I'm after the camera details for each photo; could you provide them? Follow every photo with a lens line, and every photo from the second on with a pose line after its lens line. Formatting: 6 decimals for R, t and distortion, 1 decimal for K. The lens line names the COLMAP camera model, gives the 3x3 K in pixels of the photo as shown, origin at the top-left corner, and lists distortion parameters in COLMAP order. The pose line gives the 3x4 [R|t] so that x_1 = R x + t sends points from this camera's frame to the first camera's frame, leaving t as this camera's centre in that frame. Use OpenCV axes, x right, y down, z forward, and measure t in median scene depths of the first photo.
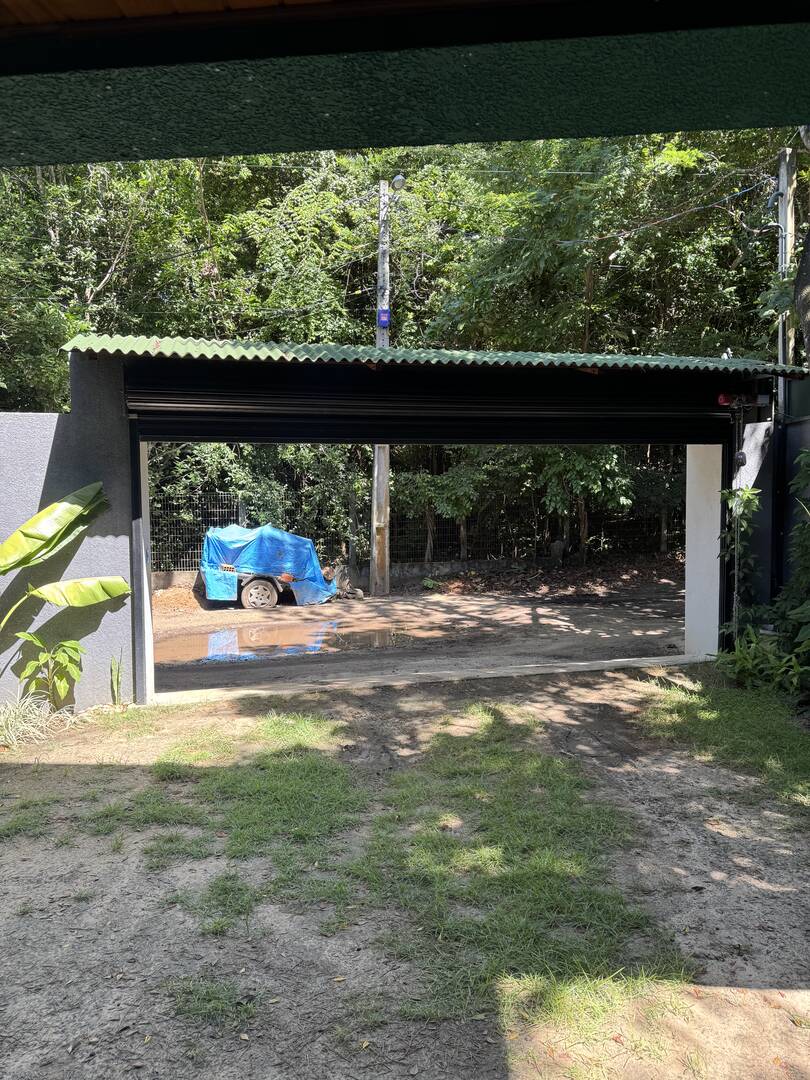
lens RADIAL K [[758.2, 0, 400.9], [0, 758.2, 566.3], [0, 0, 1]] dist [0.051543, -0.058294]
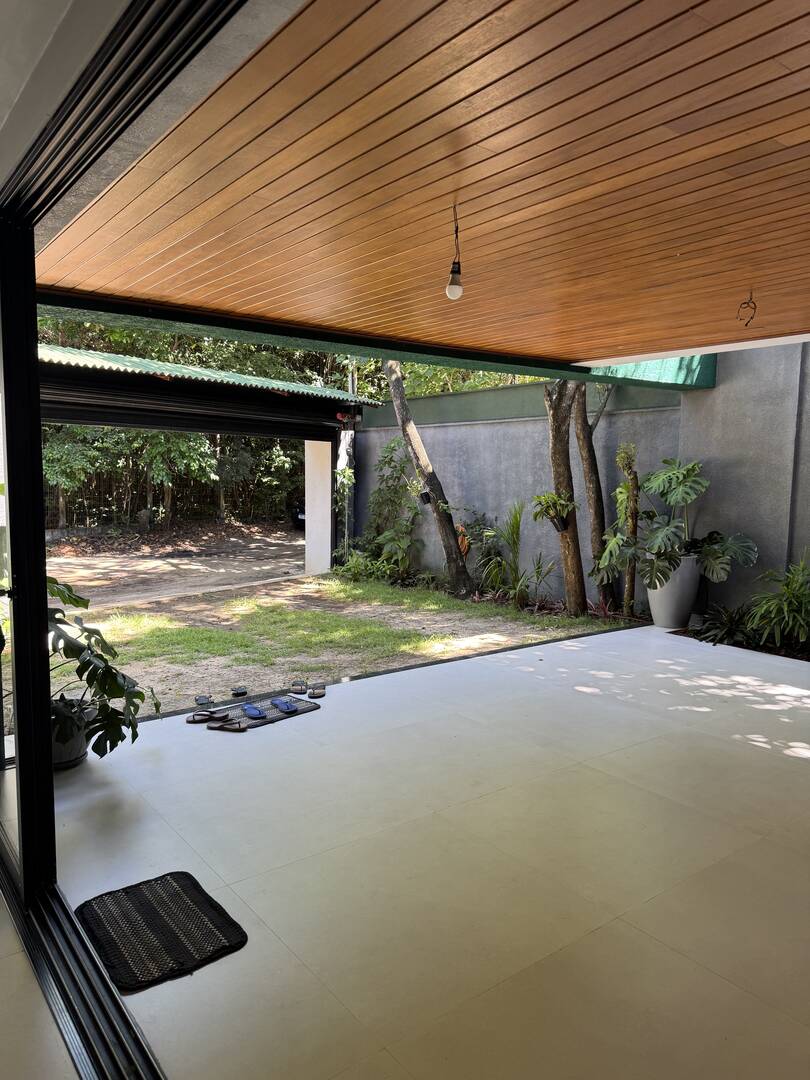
lens RADIAL K [[758.2, 0, 400.9], [0, 758.2, 566.3], [0, 0, 1]] dist [0.051543, -0.058294]
pose [[0.768155, -0.059221, 0.637520, -0.520894], [0.043356, 0.998239, 0.040488, 0.049766], [-0.638795, -0.003461, 0.769370, -0.357172]]
